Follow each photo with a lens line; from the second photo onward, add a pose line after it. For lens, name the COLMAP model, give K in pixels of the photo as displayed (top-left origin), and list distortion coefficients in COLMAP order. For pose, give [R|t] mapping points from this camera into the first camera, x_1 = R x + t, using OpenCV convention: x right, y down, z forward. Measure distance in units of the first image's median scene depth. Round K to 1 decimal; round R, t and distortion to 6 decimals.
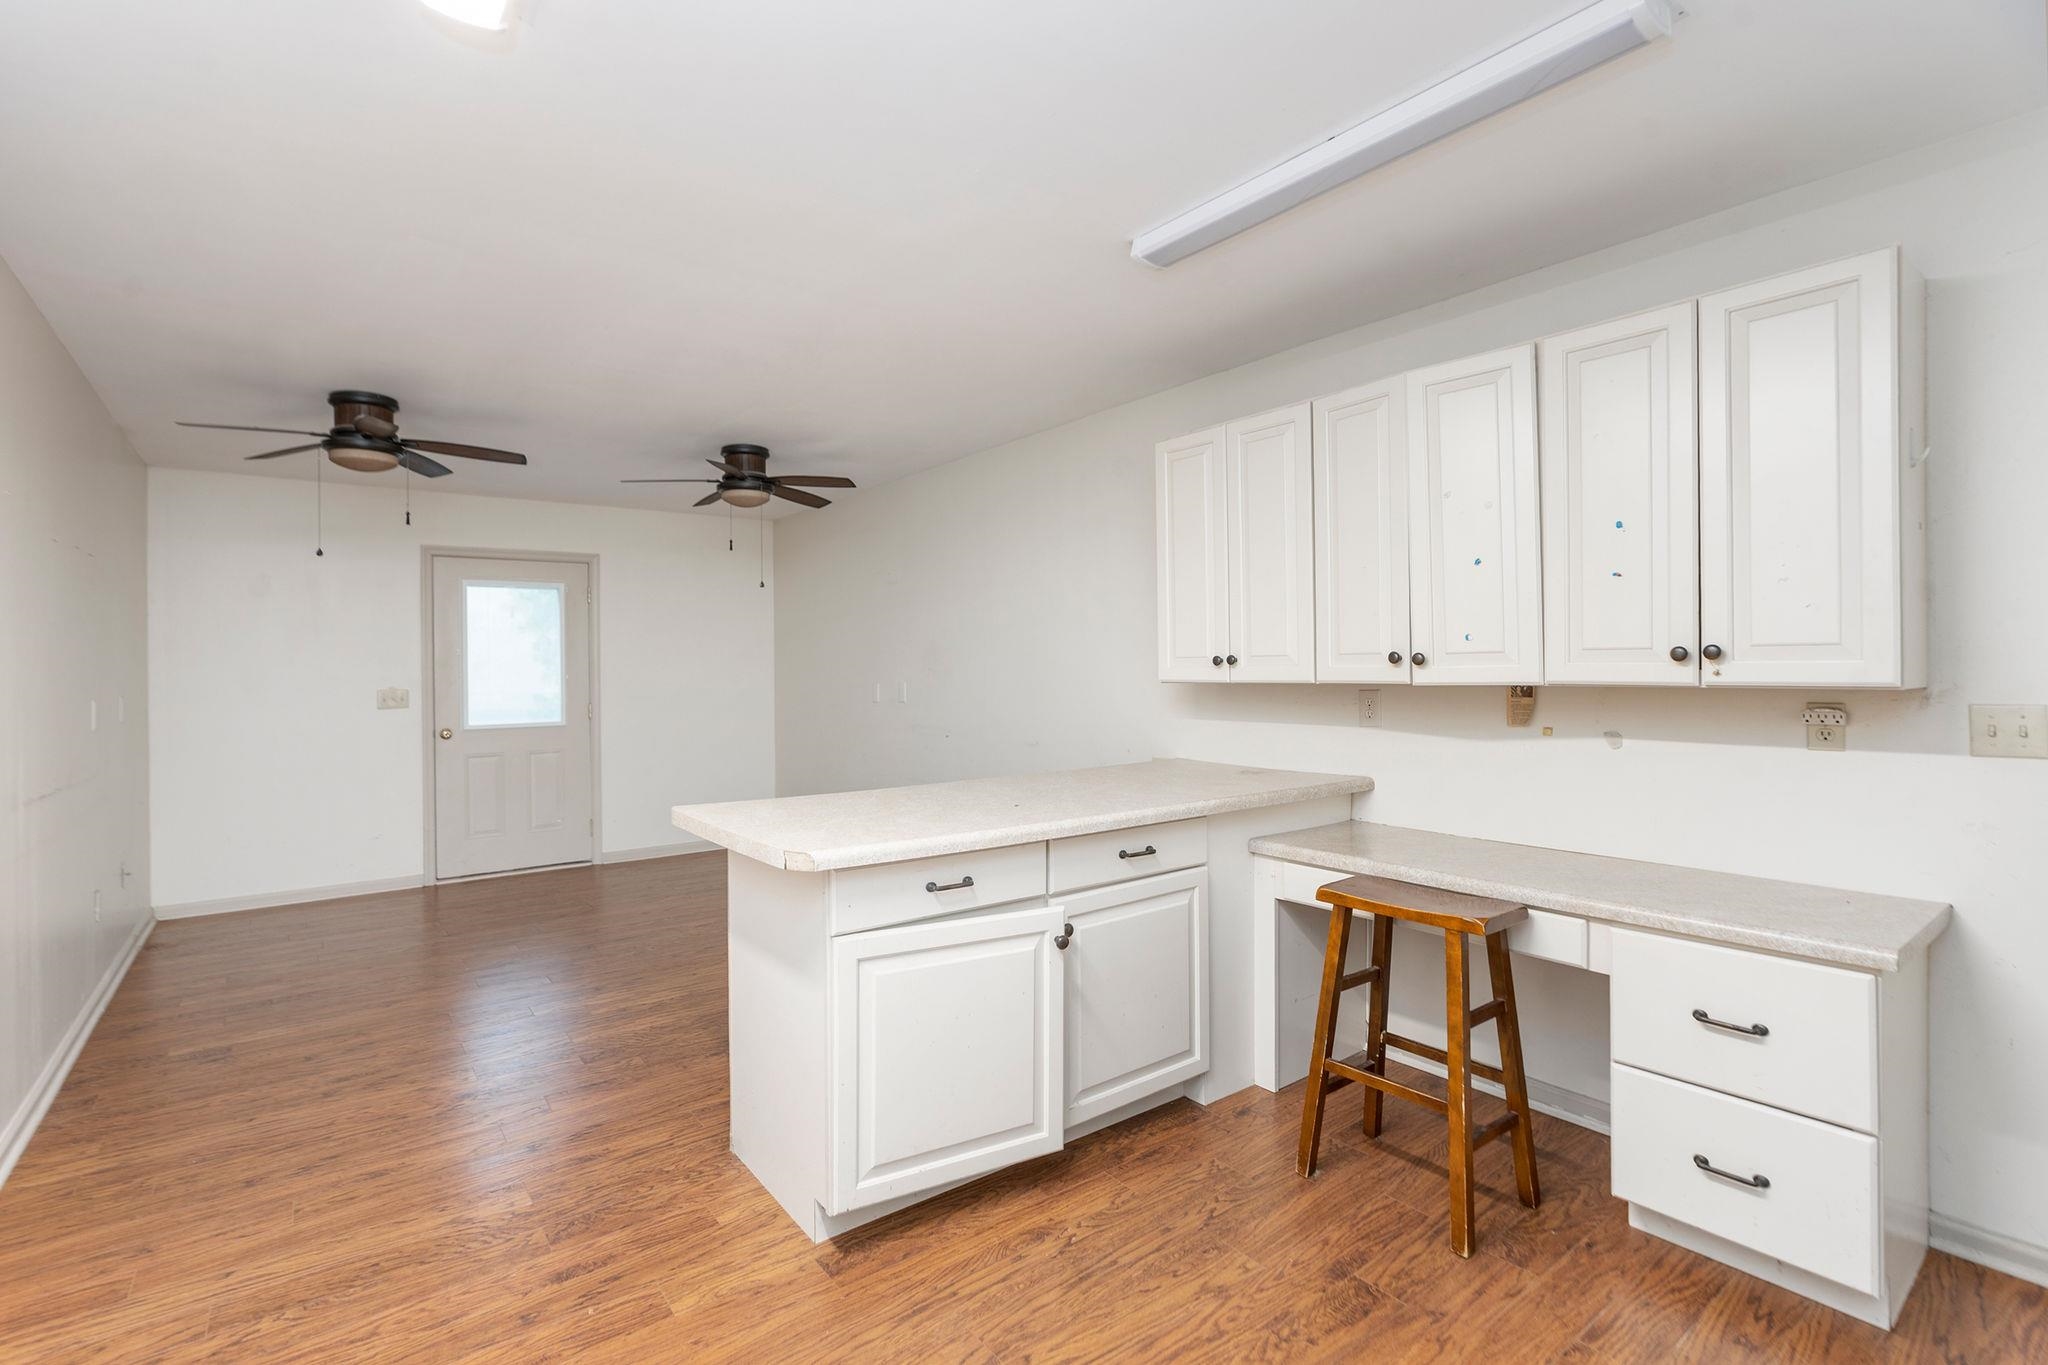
lens RADIAL K [[938.0, 0, 1027.5], [0, 938.0, 682.5], [0, 0, 1]] dist [-0.009986, 0.001851]
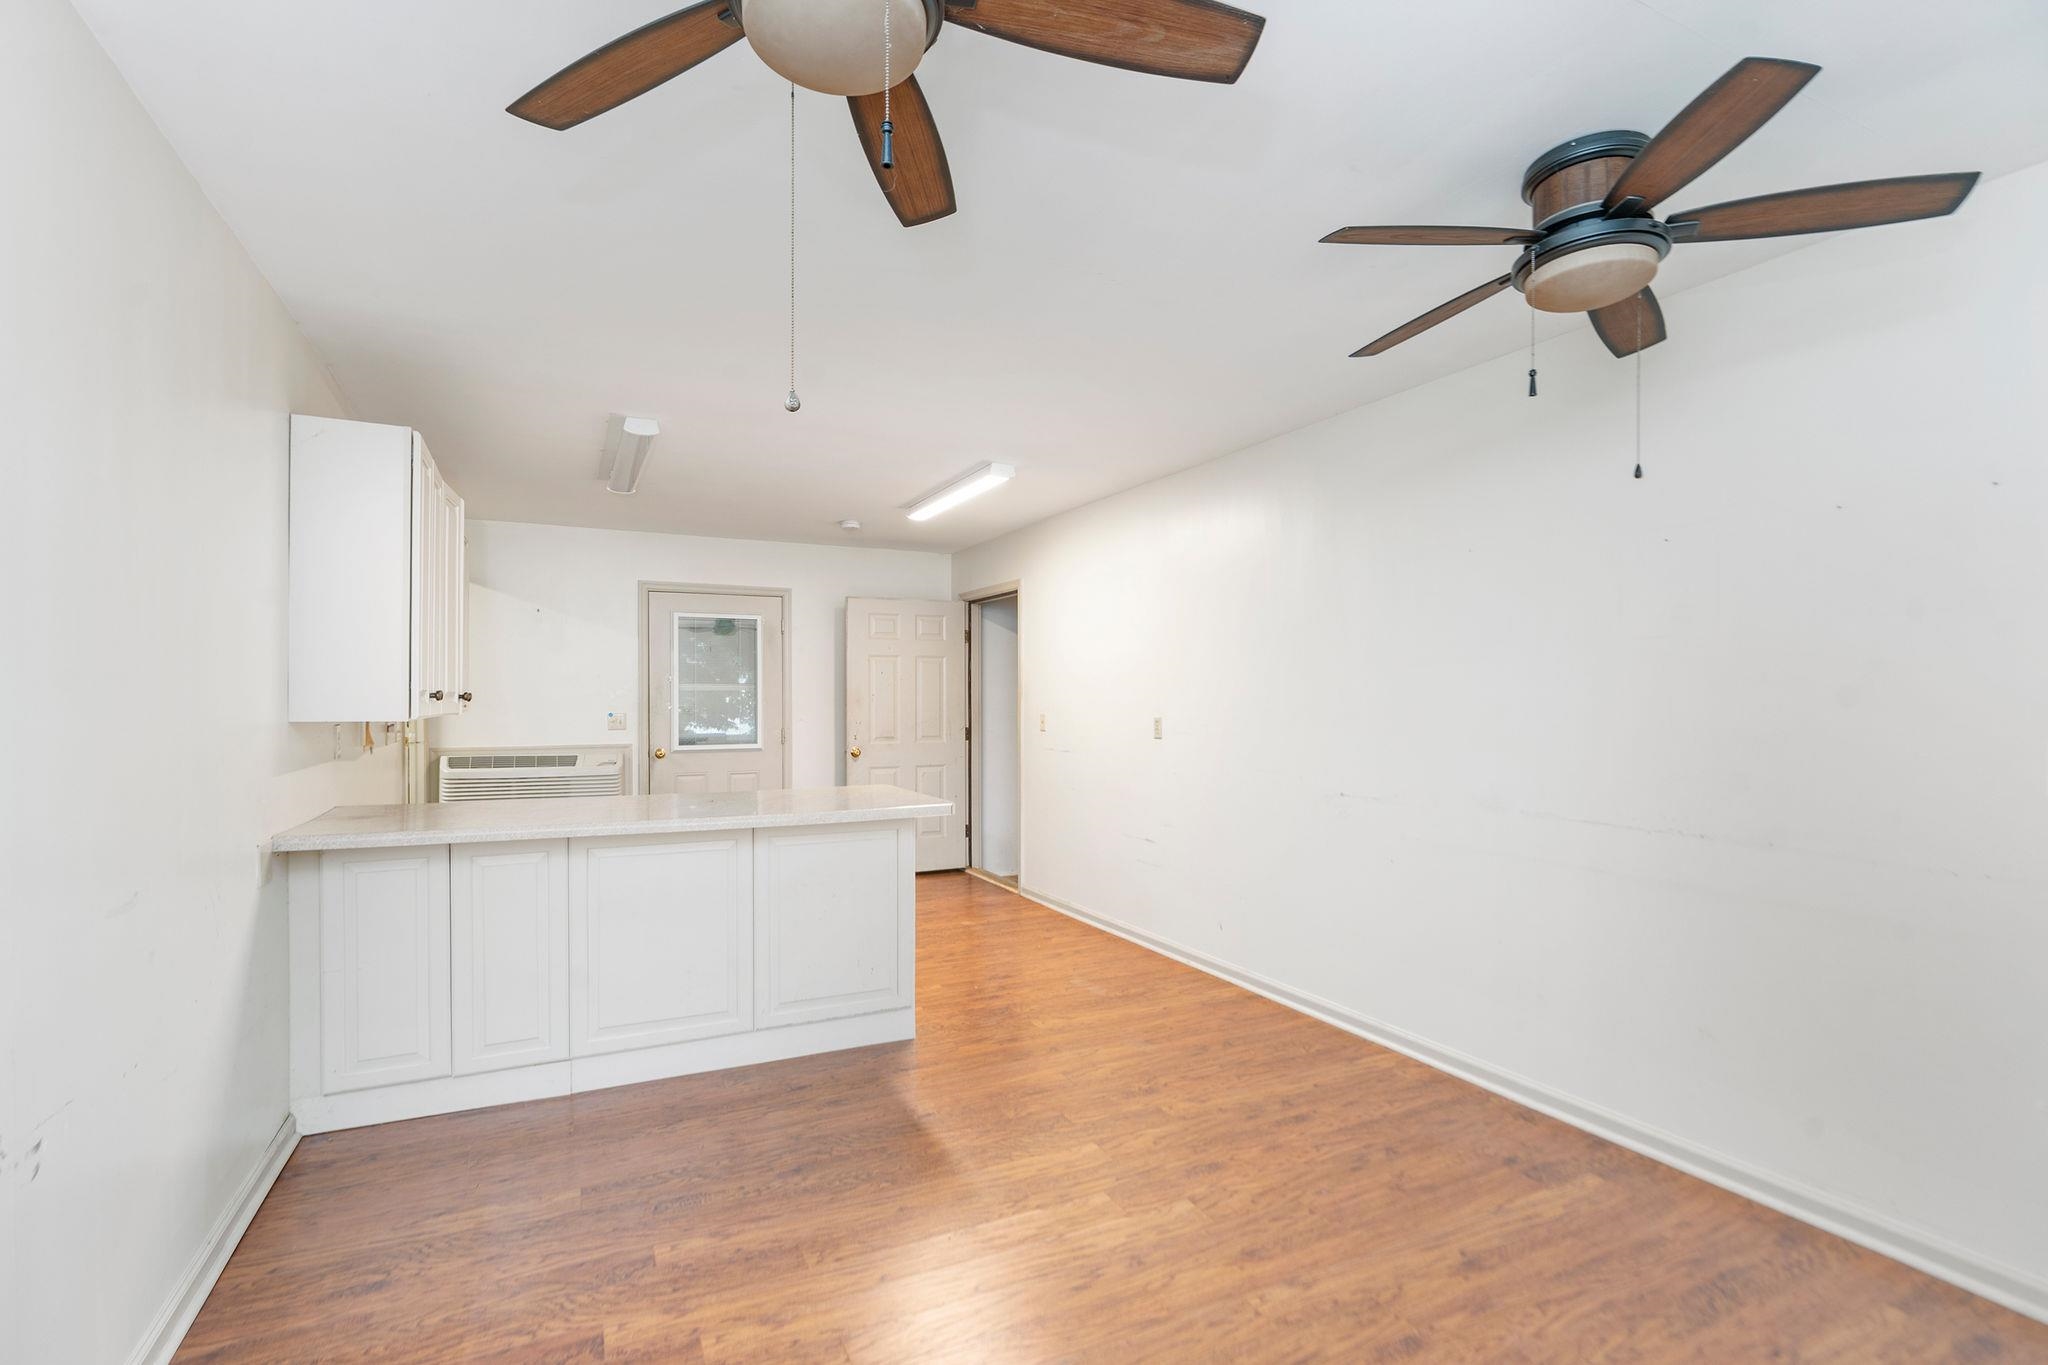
lens RADIAL K [[938.0, 0, 1025.7], [0, 938.0, 682.2], [0, 0, 1]] dist [-0.009986, 0.001851]
pose [[-0.980997, 0.008977, 0.193816, -0.666210], [0.007334, 0.999931, -0.009193, -0.018502], [-0.193885, -0.007597, -0.980995, 2.064322]]
